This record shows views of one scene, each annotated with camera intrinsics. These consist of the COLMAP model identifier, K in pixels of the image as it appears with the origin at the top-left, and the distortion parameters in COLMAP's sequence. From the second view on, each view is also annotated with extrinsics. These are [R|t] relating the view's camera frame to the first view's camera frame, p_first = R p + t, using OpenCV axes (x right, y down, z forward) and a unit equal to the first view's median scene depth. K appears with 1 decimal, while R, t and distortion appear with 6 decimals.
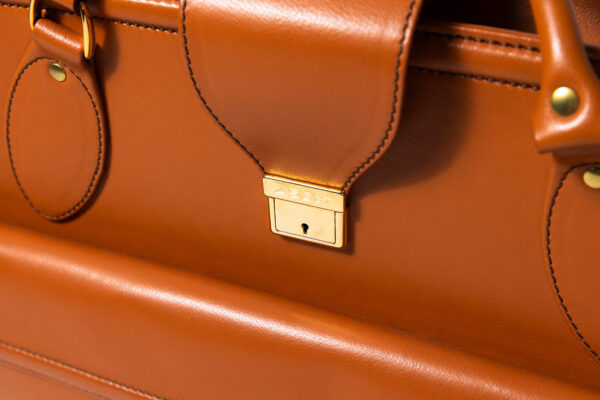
lens RADIAL K [[880.1, 0, 298.2], [0, 880.1, 200.7], [0, 0, 1]] dist [0.017257, 0.000000]
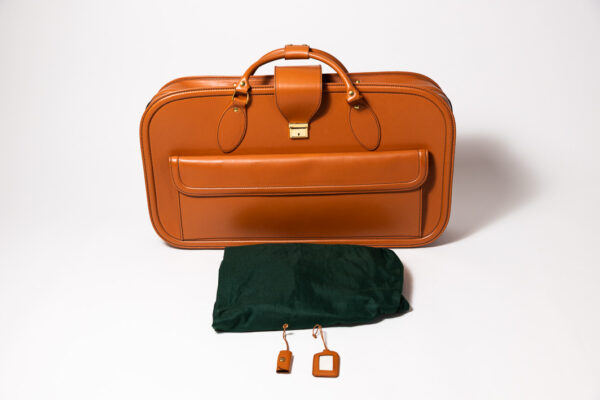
lens RADIAL K [[715.7, 0, 298.9], [0, 715.7, 201.5], [0, 0, 1]] dist [-0.056802, 0.000000]
pose [[0.919114, -0.177017, 0.351988, -1.386172], [0.227089, 0.968074, -0.106128, 0.778397], [-0.321964, 0.177477, 0.929969, -2.423358]]
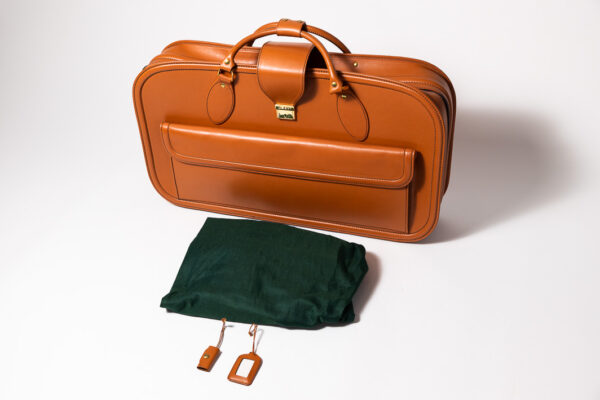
lens RADIAL K [[715.7, 0, 295.3], [0, 715.7, 202.3], [0, 0, 1]] dist [-0.056802, 0.000000]
pose [[0.991180, -0.105883, 0.079694, -0.277704], [0.101926, 0.993422, 0.052200, 0.283555], [-0.084697, -0.043617, 0.995452, -2.604809]]
